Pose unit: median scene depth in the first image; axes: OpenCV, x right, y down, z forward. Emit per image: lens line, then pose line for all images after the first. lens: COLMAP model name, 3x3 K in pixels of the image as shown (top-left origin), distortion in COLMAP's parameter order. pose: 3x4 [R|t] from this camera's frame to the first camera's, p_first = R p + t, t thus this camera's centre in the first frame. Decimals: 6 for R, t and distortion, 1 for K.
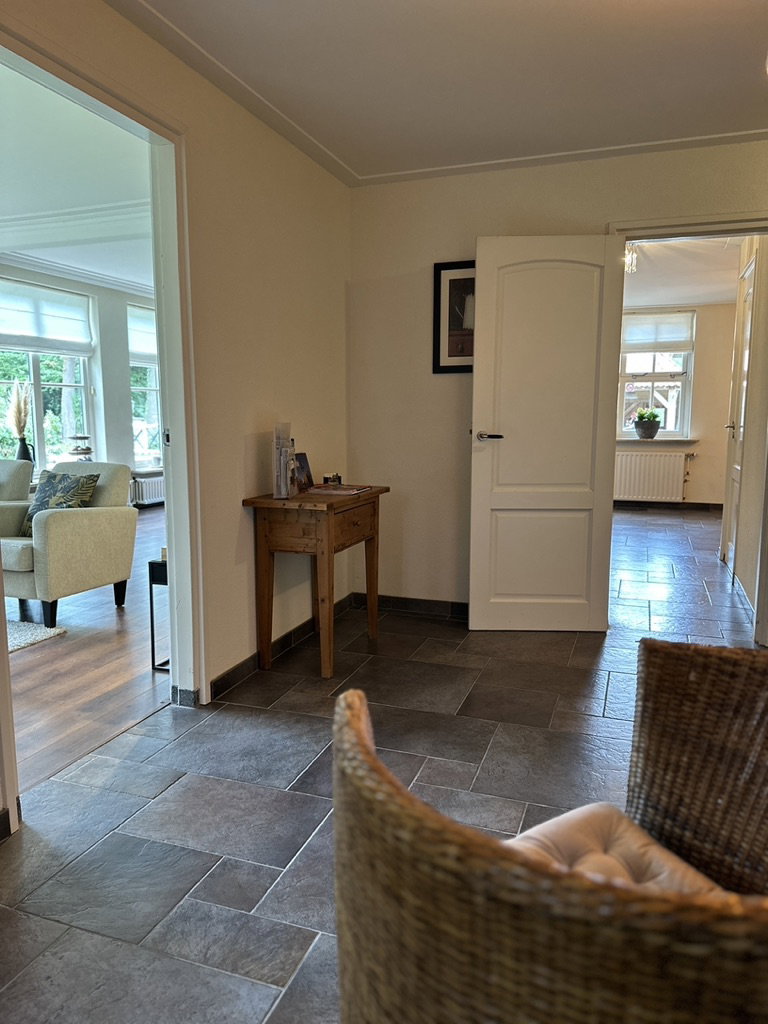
lens RADIAL K [[724.8, 0, 384.0], [0, 724.8, 512.0], [0, 0, 1]] dist [0.120510, -0.202053]
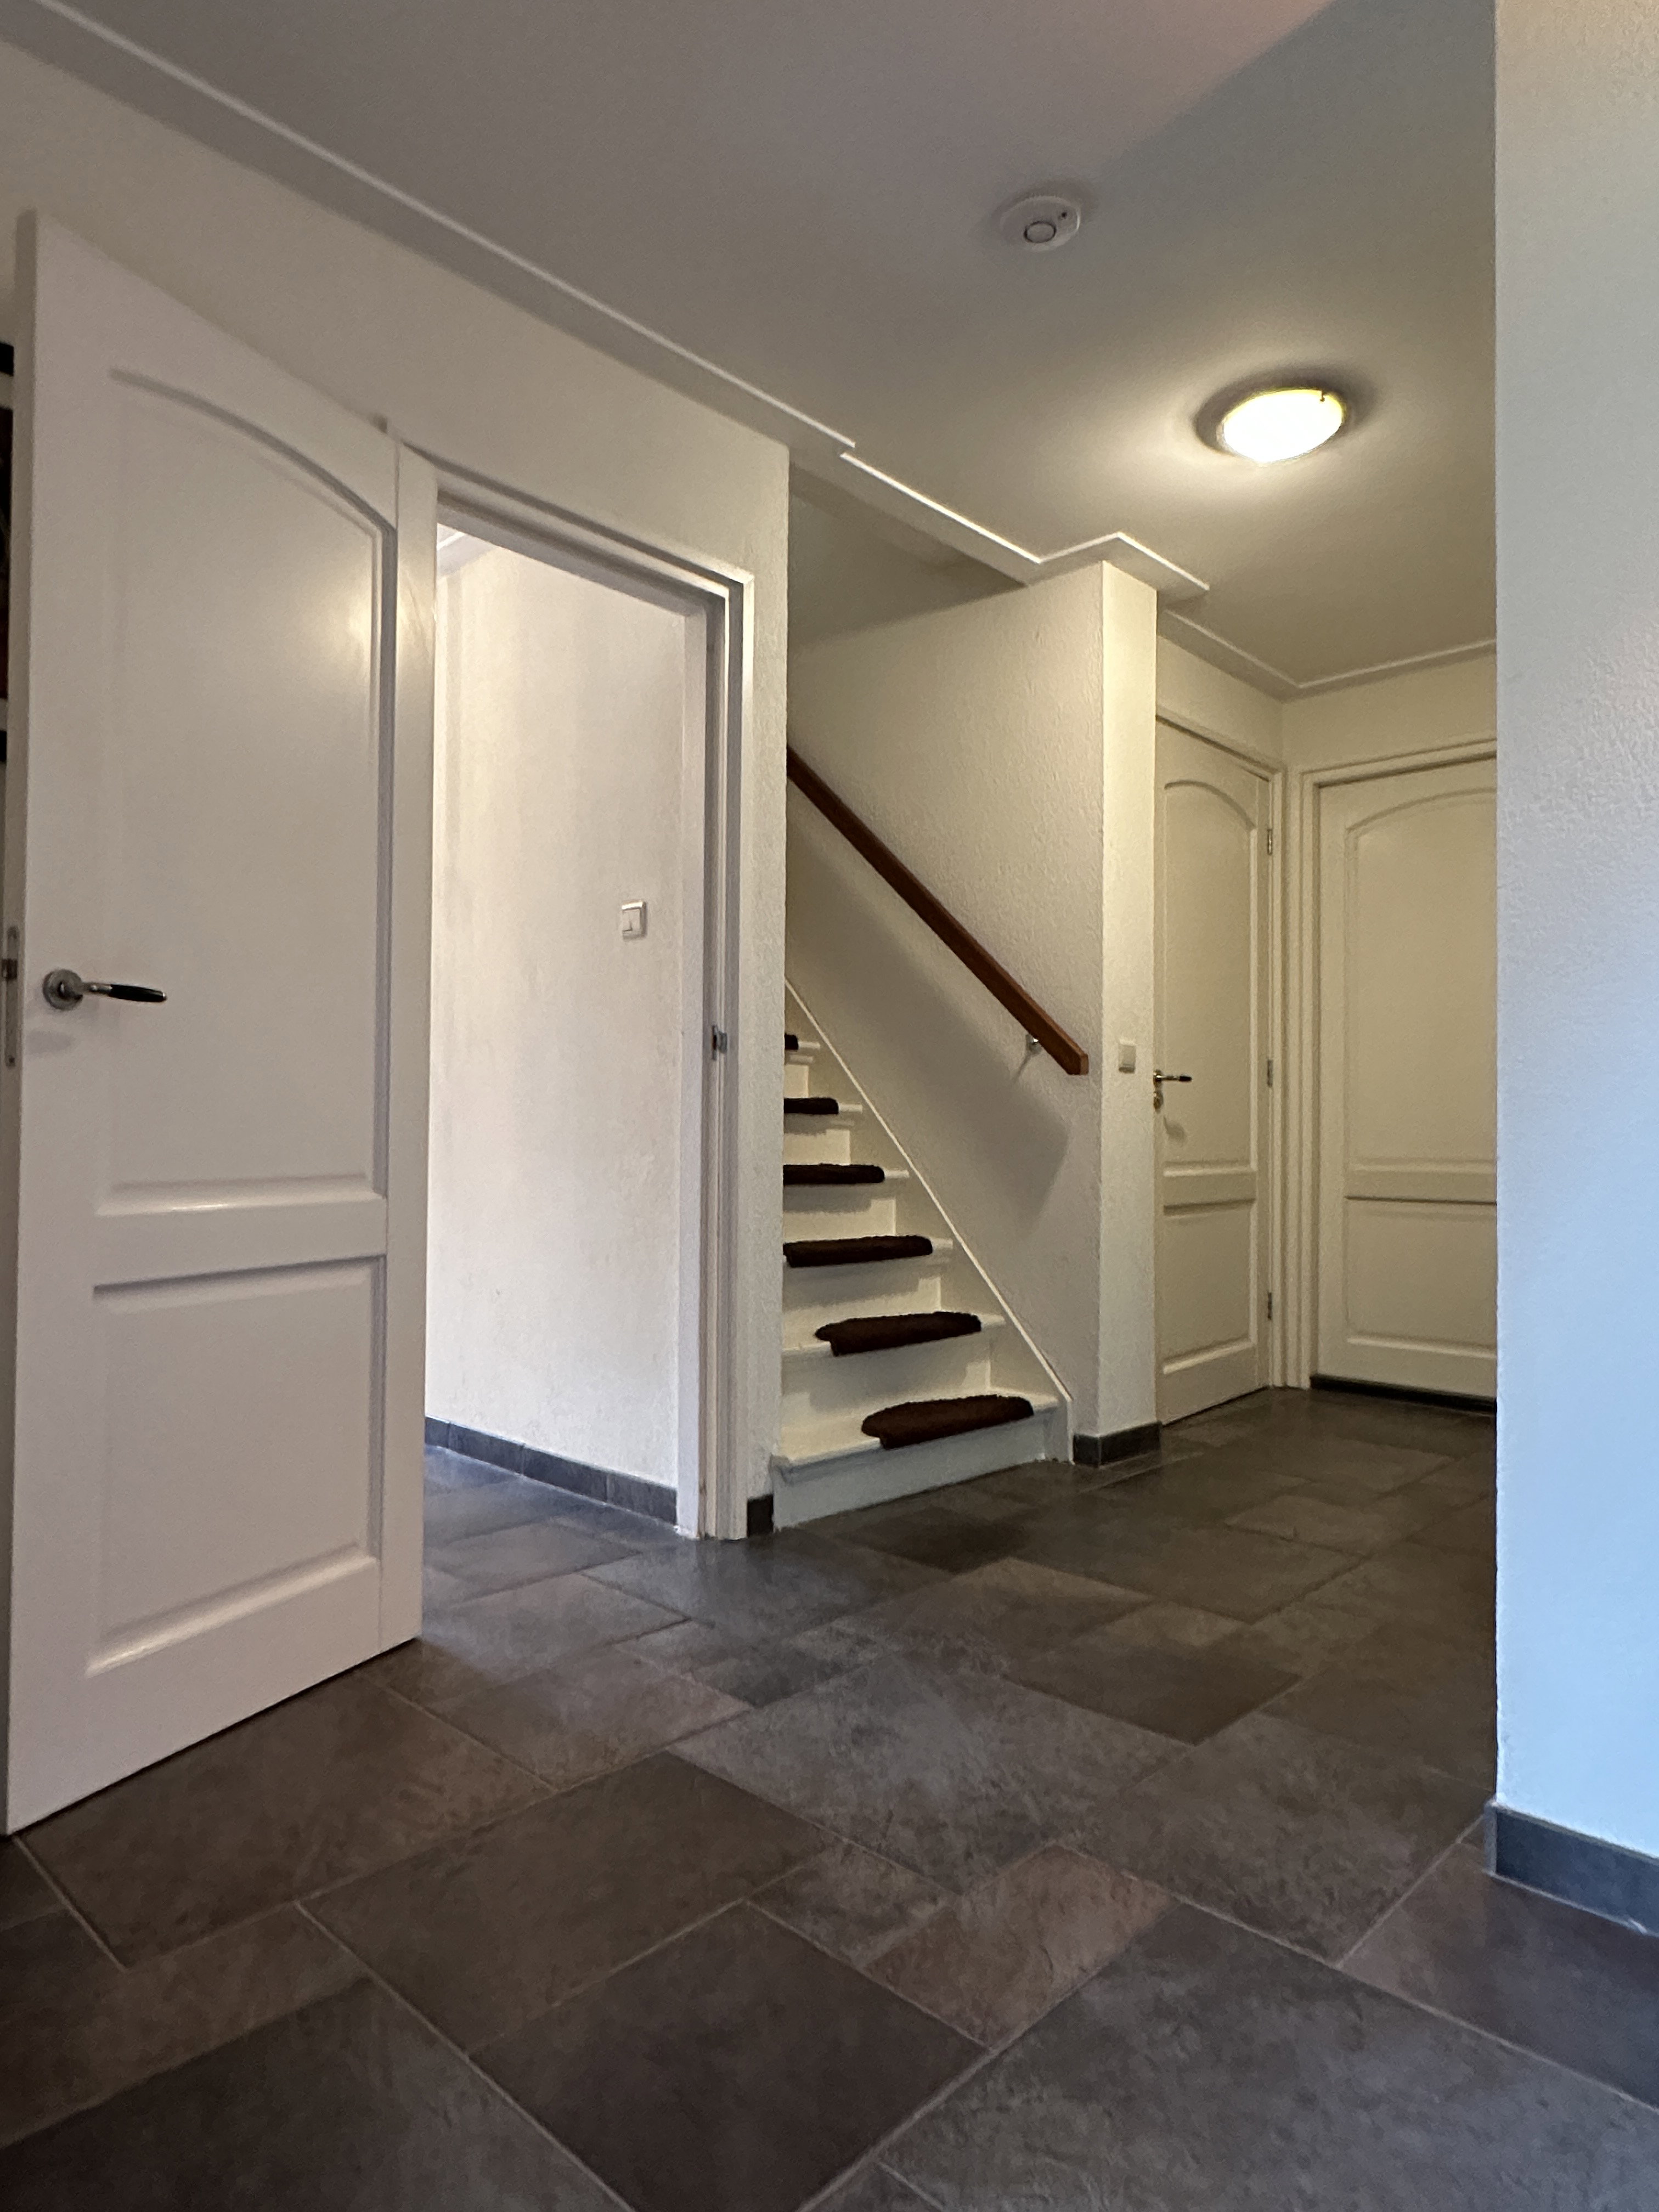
lens RADIAL K [[1349.5, 0, 829.5], [0, 1349.5, 1106.0], [0, 0, 1]] dist [0.002434, 0.000957]
pose [[0.412186, 0.019609, 0.910889, -0.171331], [0.111803, 0.991124, -0.071928, -0.004686], [-0.904214, 0.131488, 0.406335, 0.587179]]
